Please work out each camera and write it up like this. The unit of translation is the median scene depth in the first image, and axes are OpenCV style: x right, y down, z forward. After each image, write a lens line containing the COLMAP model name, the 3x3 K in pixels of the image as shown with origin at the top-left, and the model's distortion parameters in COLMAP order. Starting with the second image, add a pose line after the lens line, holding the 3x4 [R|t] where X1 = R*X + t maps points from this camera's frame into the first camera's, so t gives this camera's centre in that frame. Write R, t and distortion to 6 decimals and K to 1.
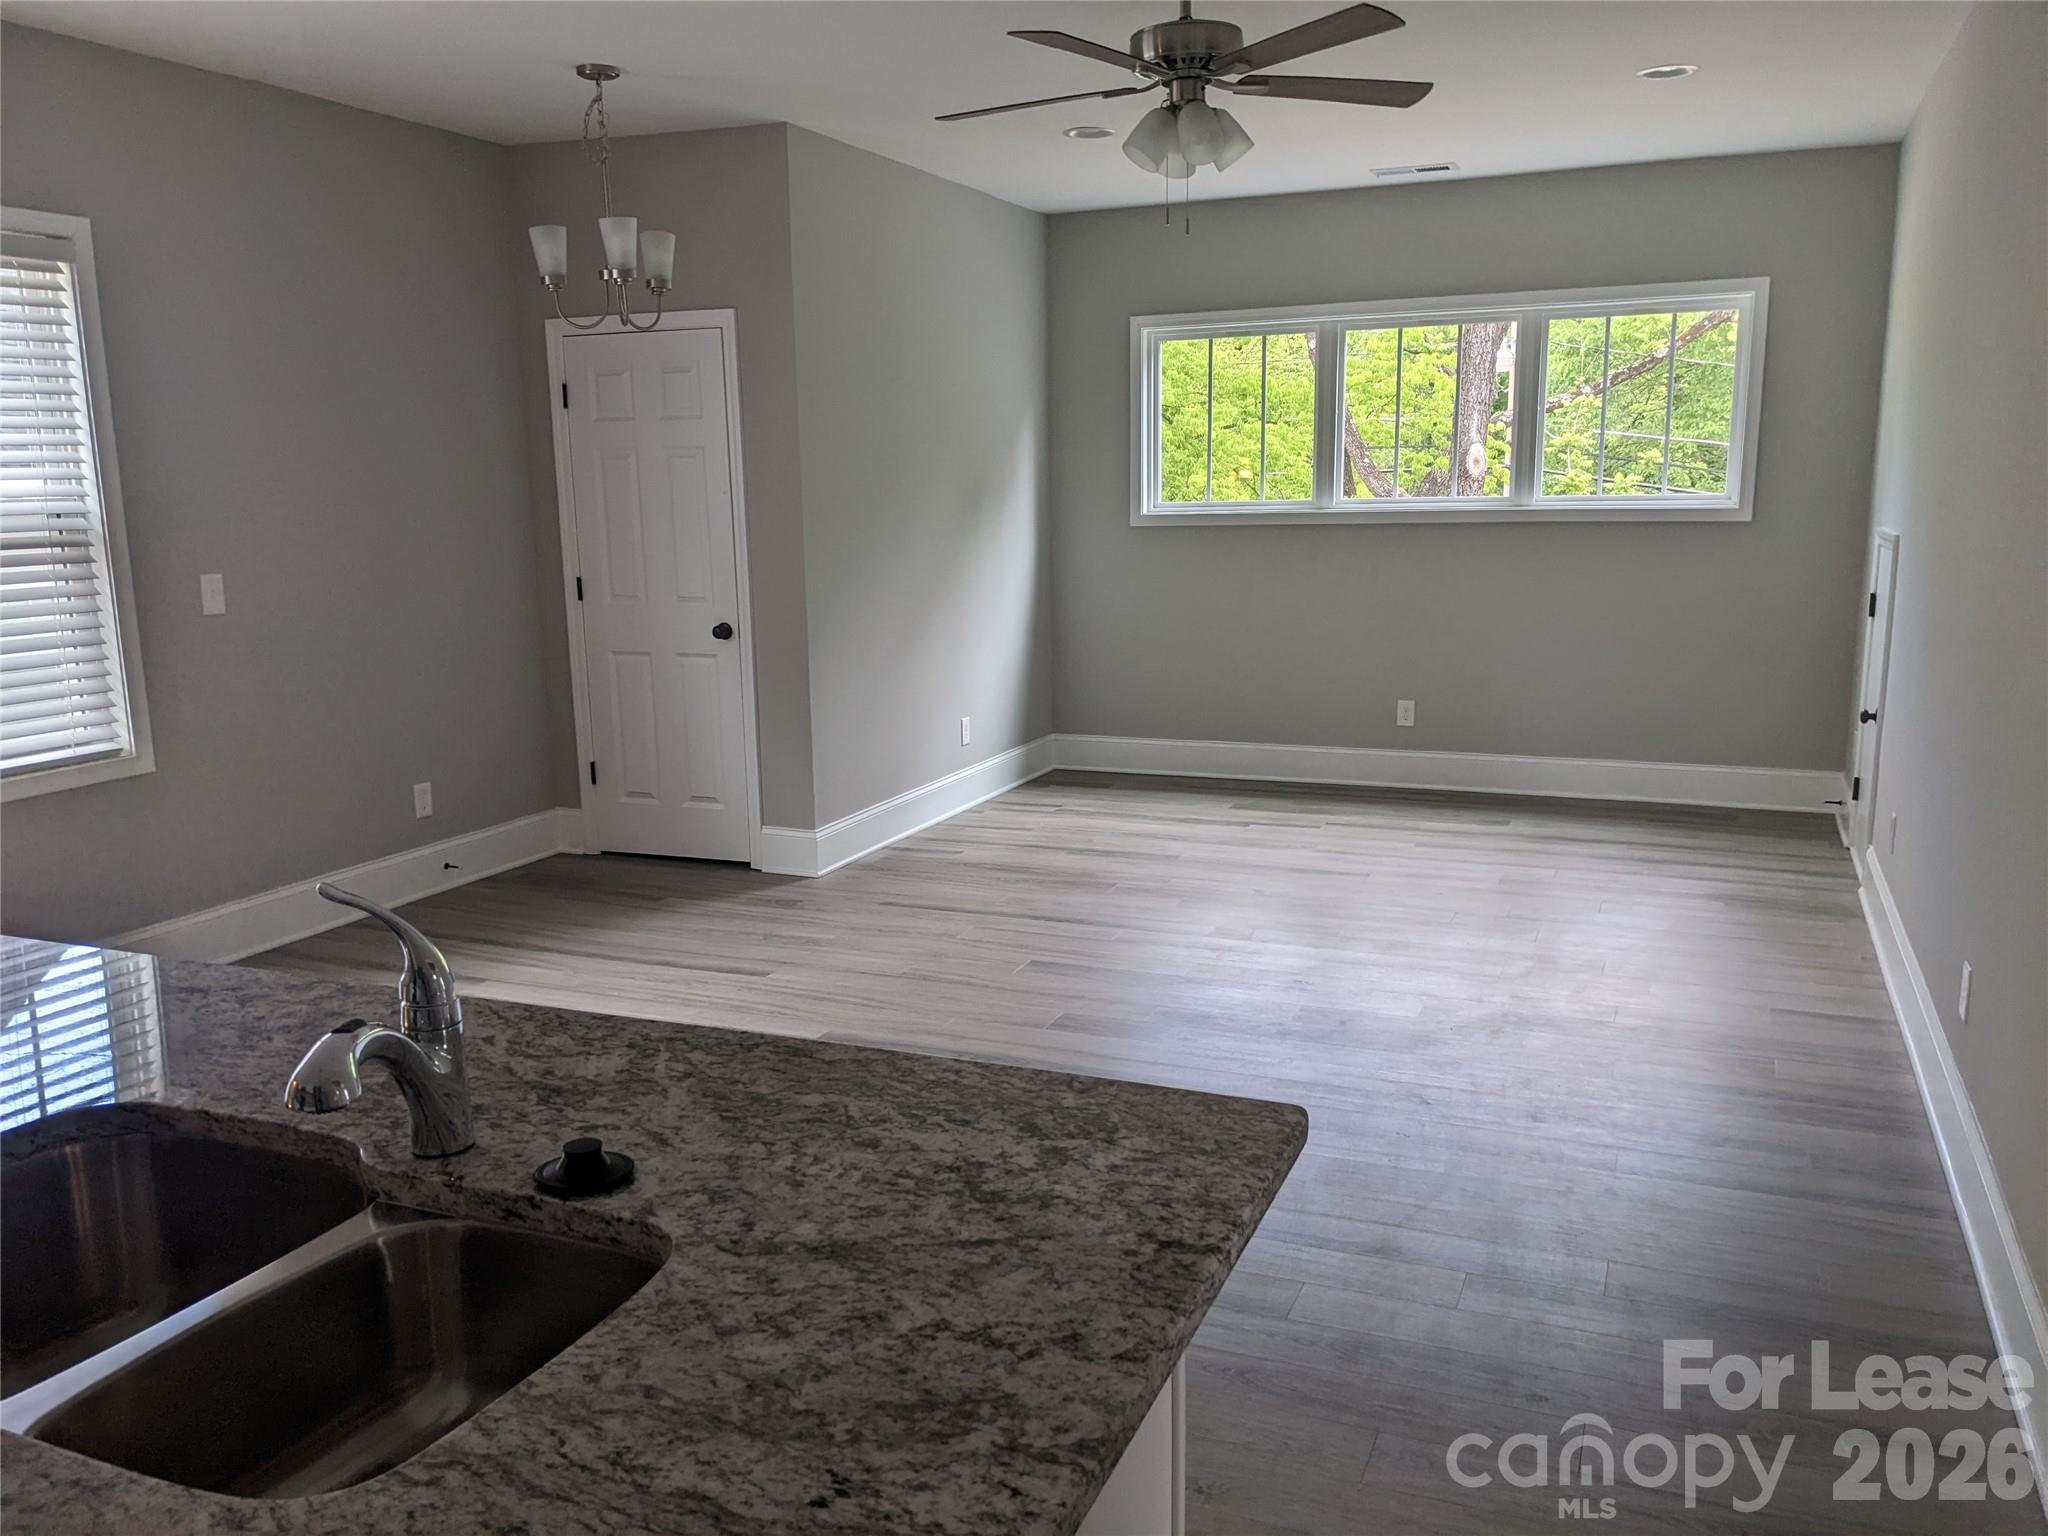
lens RADIAL K [[1599.0, 0, 1021.0], [0, 1599.0, 812.3], [0, 0, 1]] dist [0.002697, 0.002536]
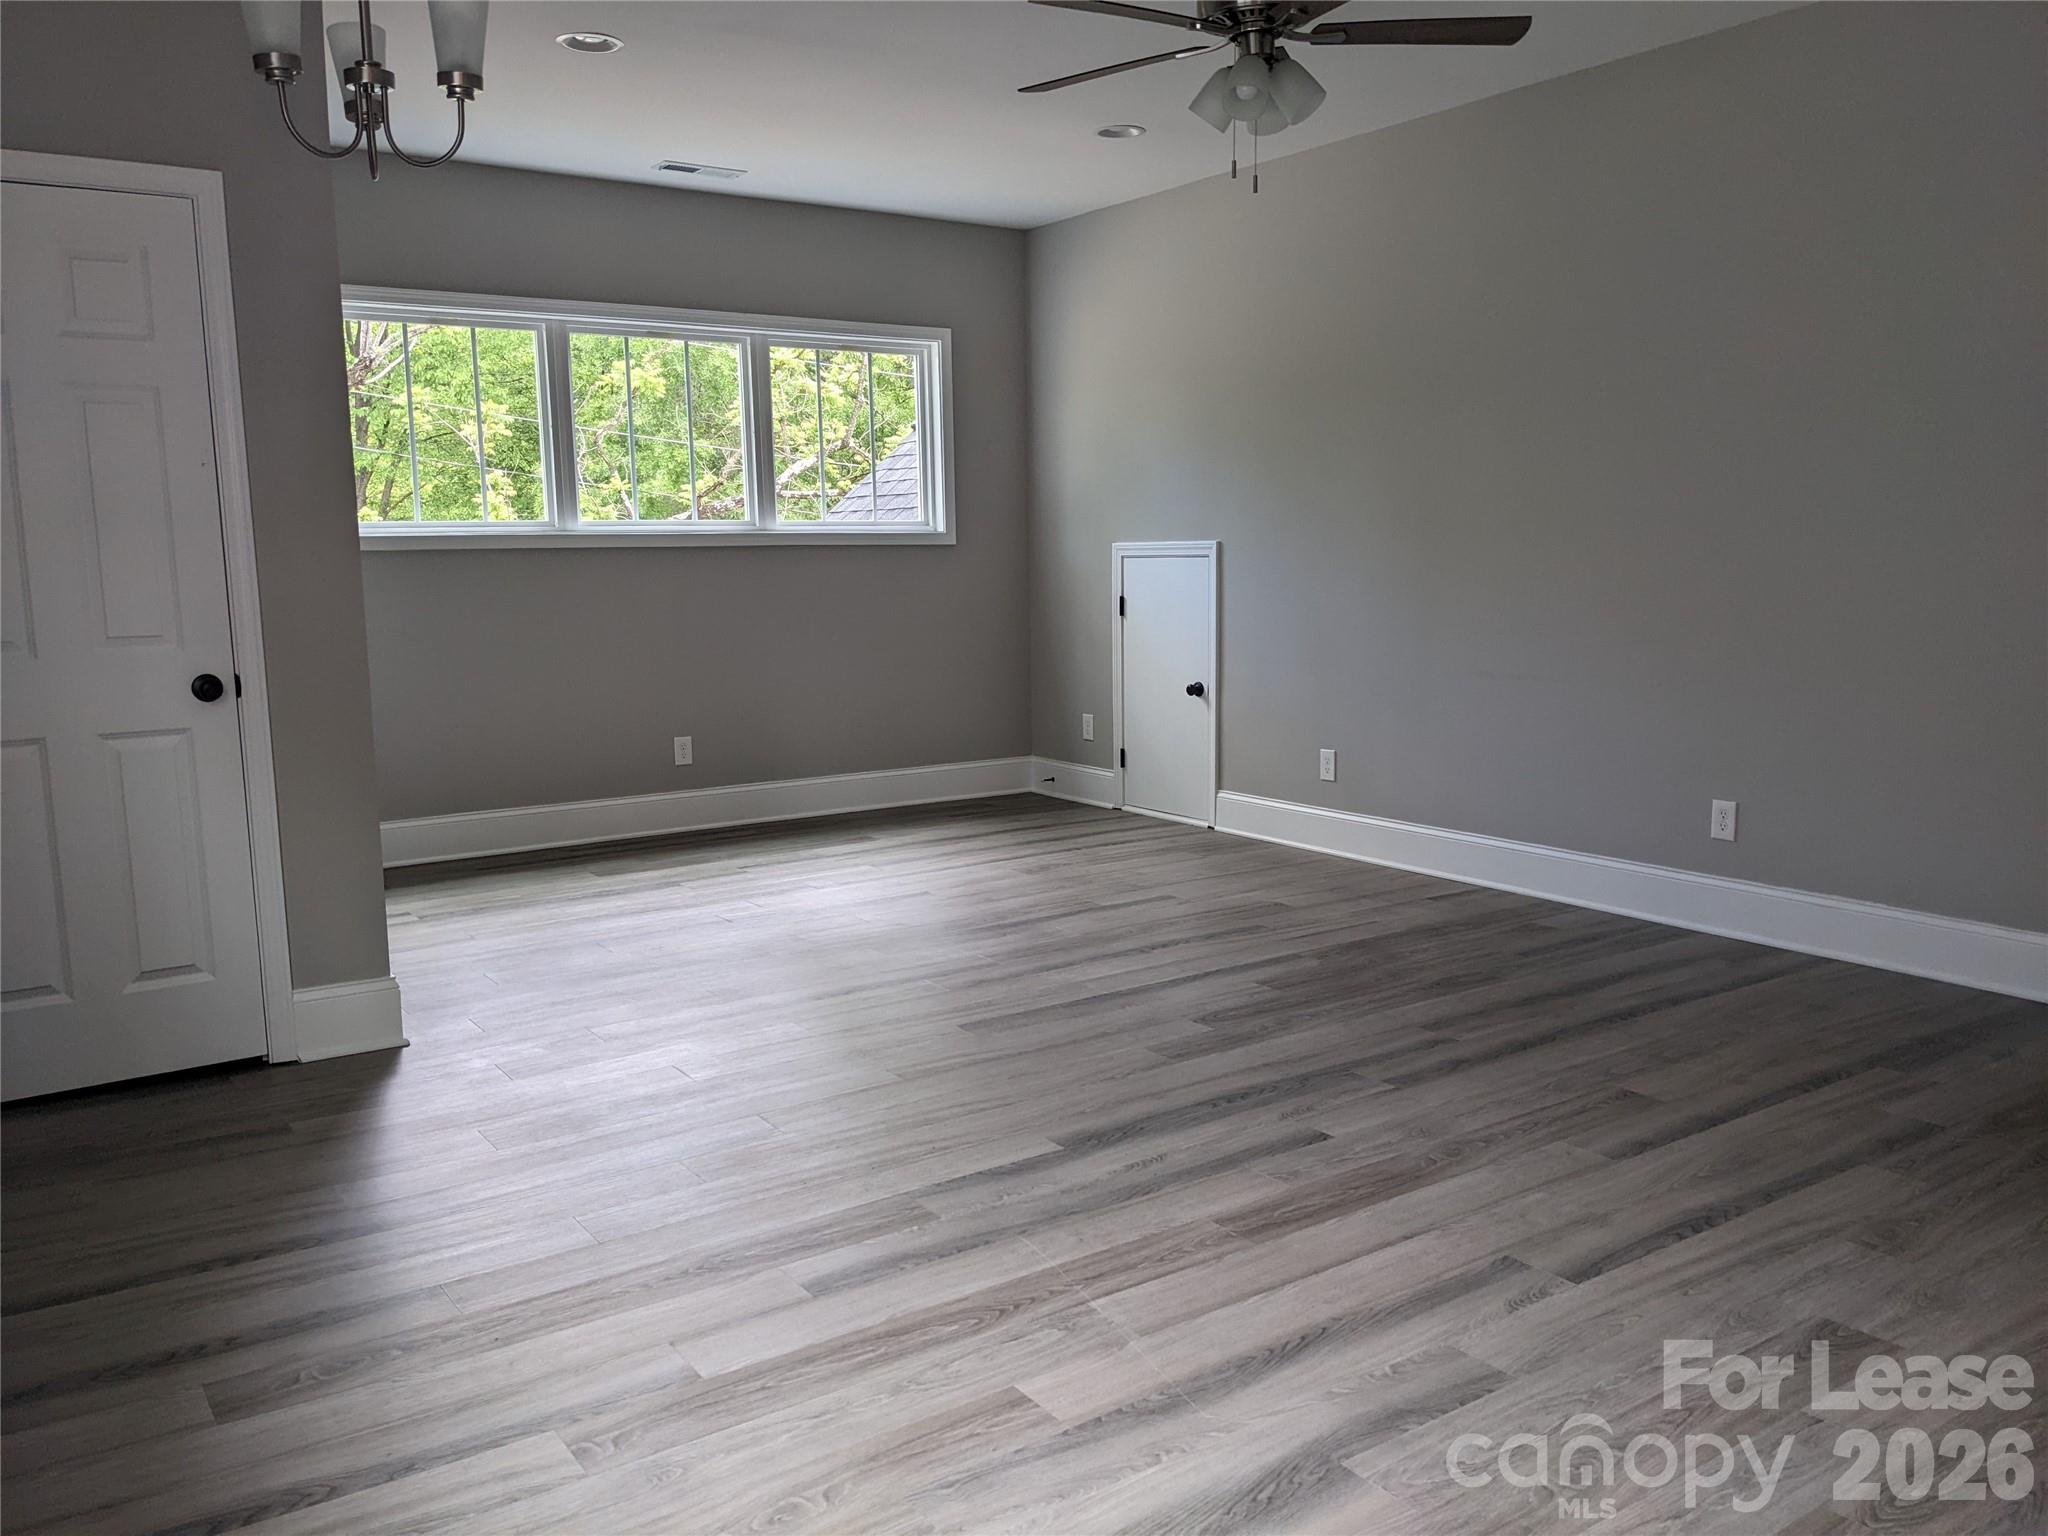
lens RADIAL K [[1644.9, 0, 1024.0], [0, 1644.9, 768.0], [0, 0, 1]] dist [0.102779, 0.001873]
pose [[0.527261, -0.105671, 0.843107, -0.529433], [0.174931, 0.984481, 0.013992, -0.034831], [-0.831502, 0.140108, 0.537563, 0.364296]]
